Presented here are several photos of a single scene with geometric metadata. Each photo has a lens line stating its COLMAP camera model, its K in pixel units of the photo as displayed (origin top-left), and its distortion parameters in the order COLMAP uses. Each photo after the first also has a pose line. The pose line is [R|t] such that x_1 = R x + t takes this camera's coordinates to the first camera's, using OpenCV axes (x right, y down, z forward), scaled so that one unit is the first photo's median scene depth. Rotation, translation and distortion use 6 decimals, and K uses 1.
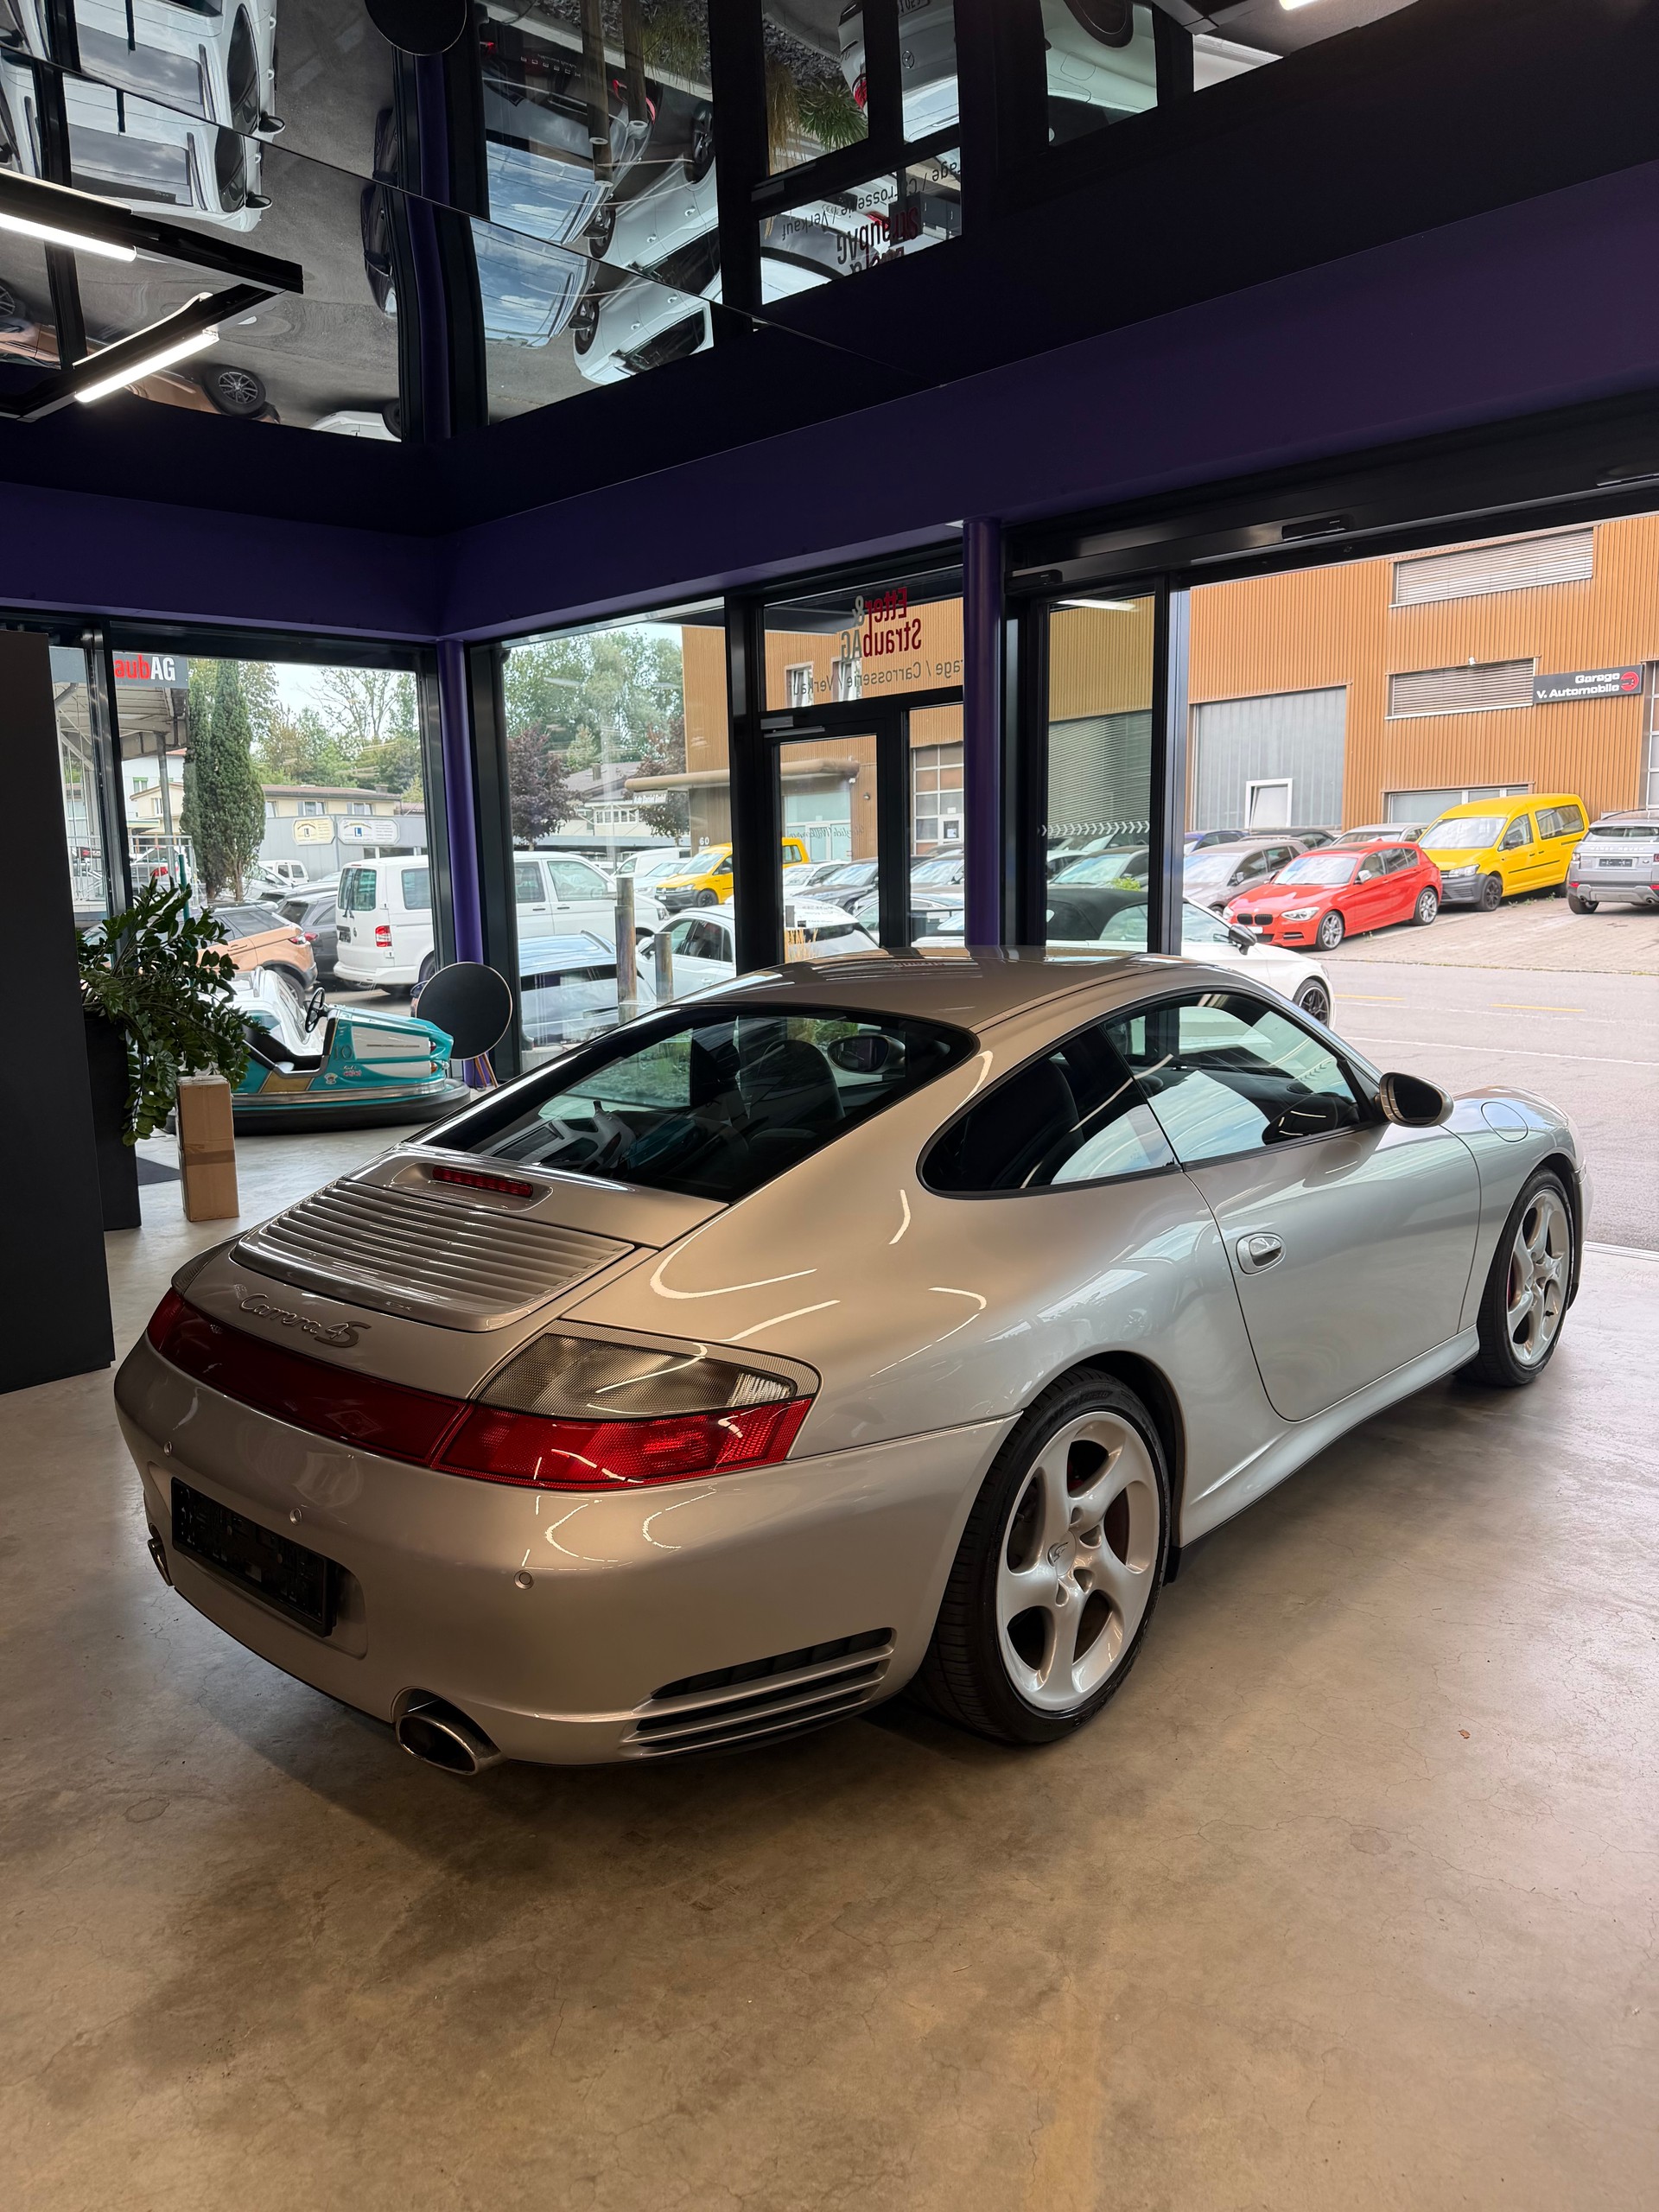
lens RADIAL K [[1506.8, 0, 747.3], [0, 1506.8, 1147.8], [0, 0, 1]] dist [0.021088, -0.027614]
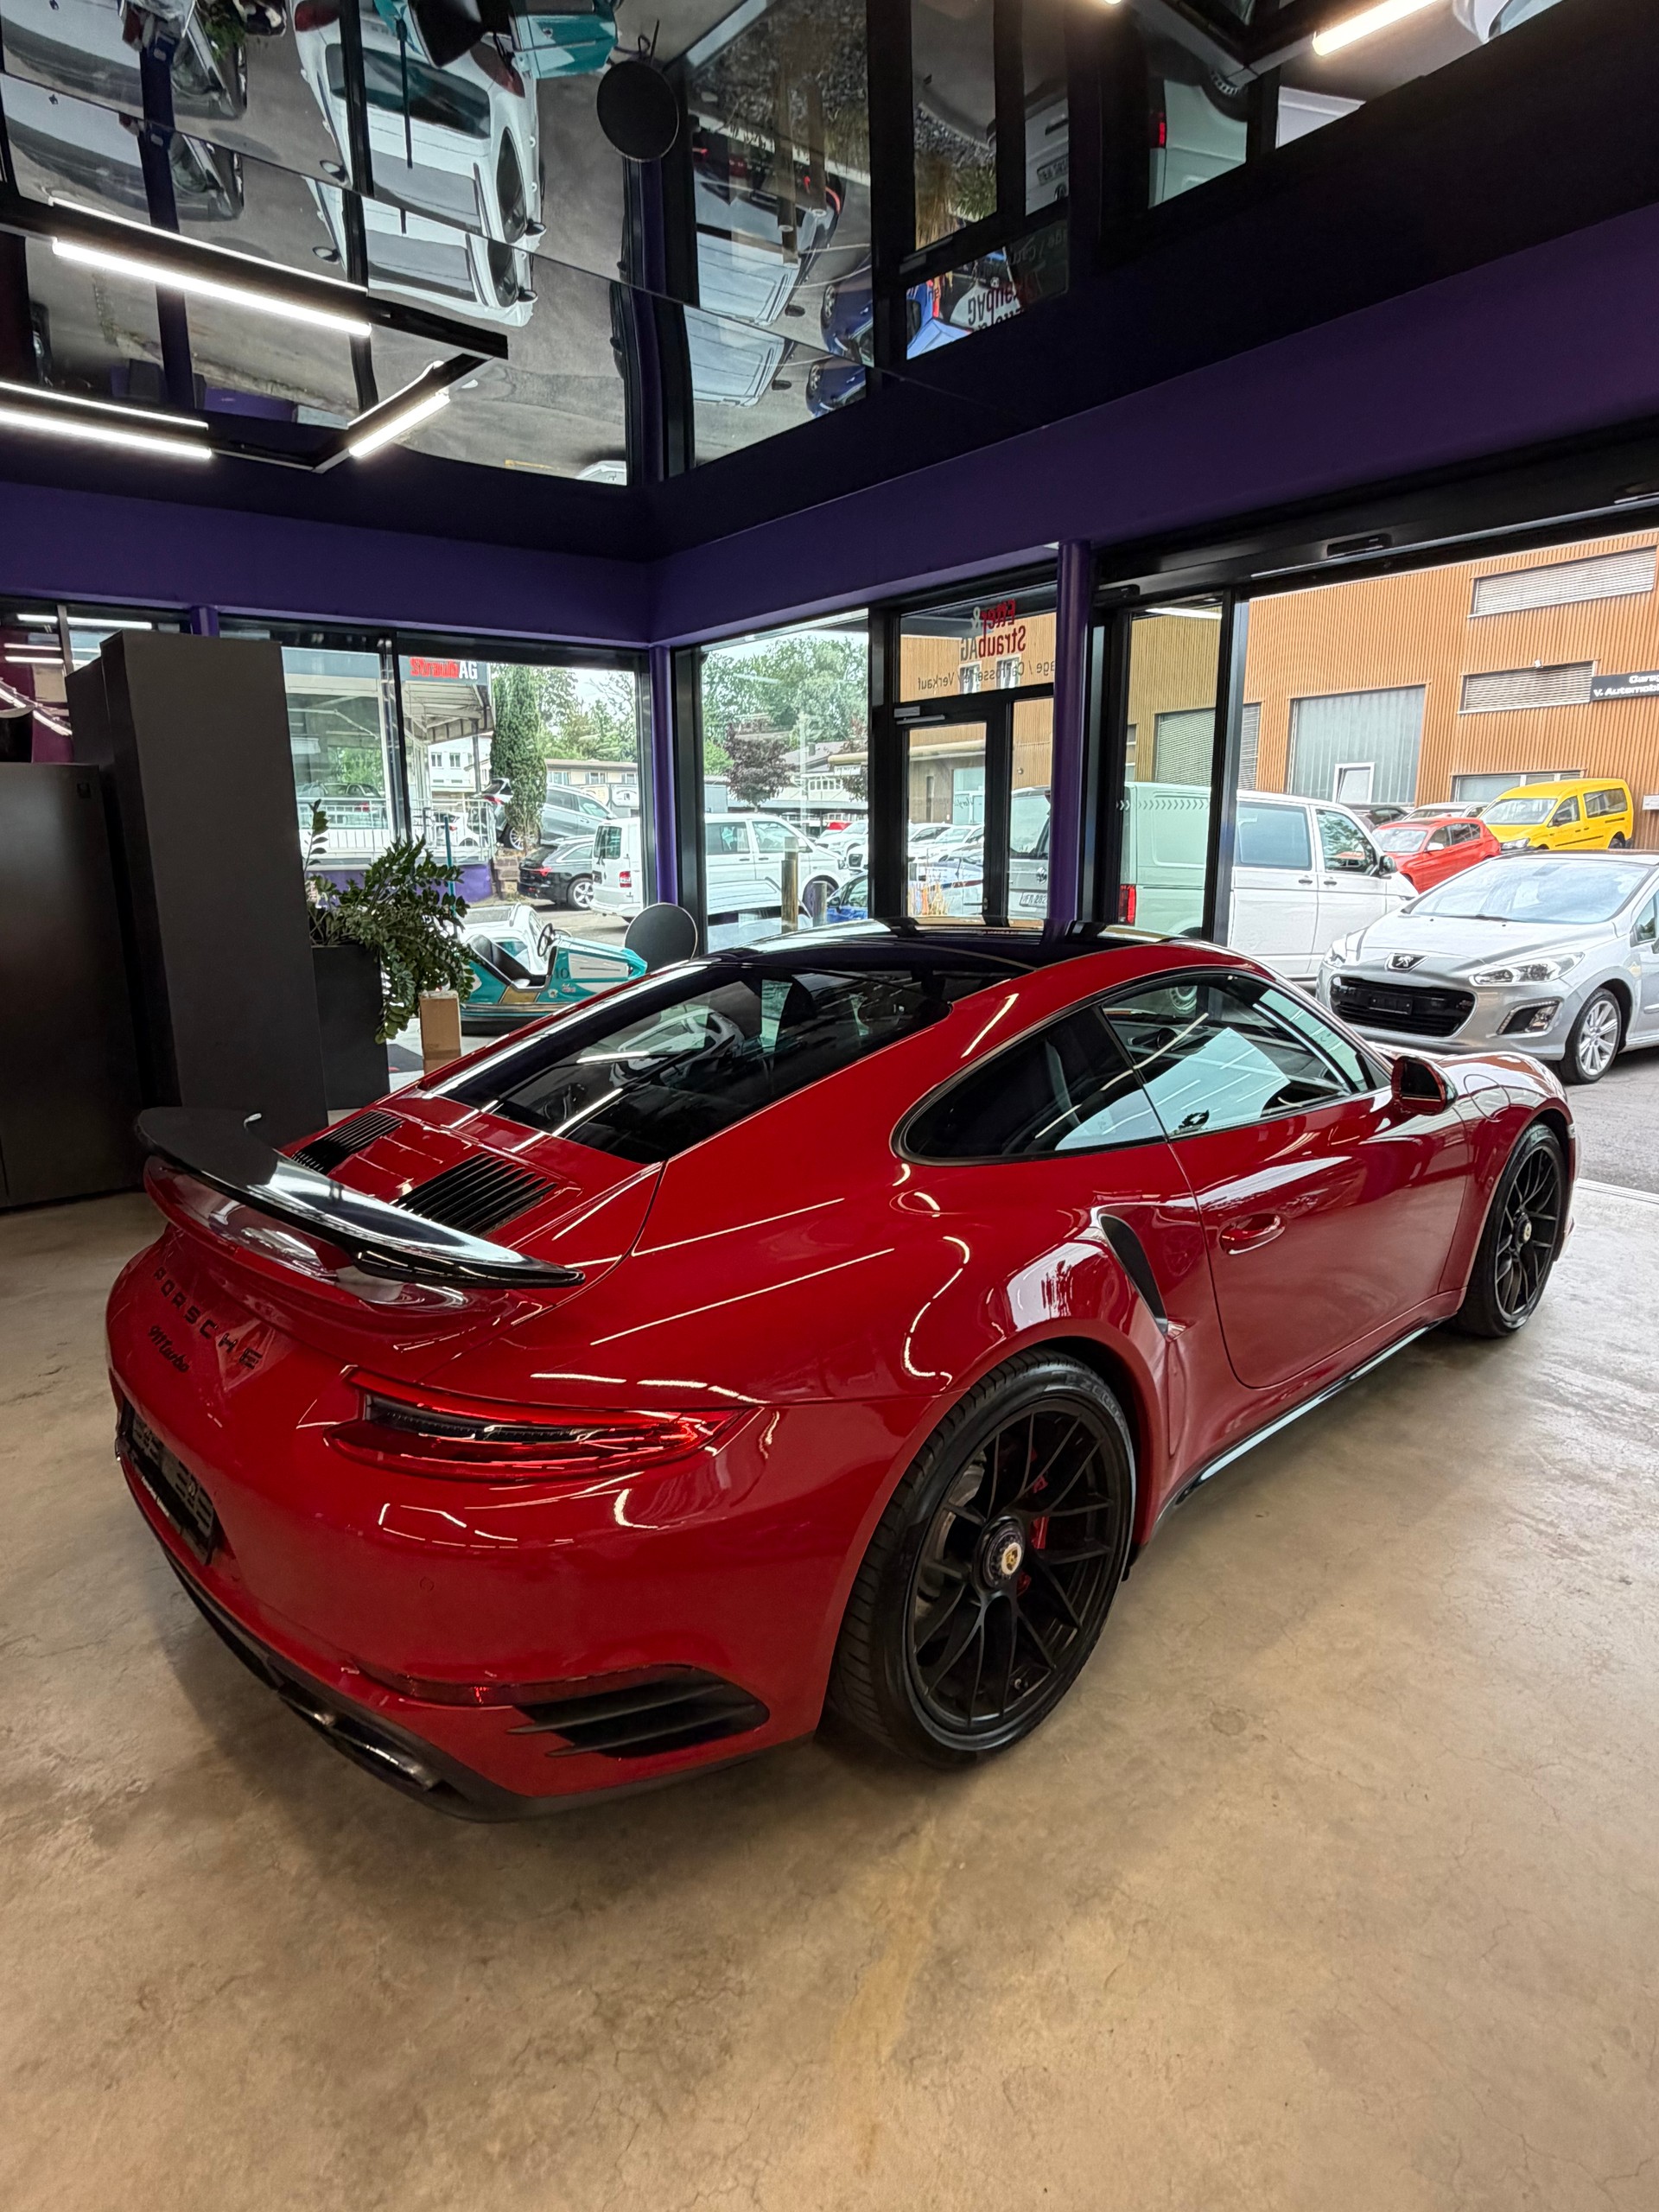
lens RADIAL K [[1149.6, 0, 835.4], [0, 1149.6, 1103.4], [0, 0, 1]] dist [-0.001595, -0.000074]
pose [[0.993101, 0.041735, -0.109587, 0.081039], [-0.035770, 0.997799, 0.055842, -0.017522], [0.111676, -0.051537, 0.992407, 0.056660]]
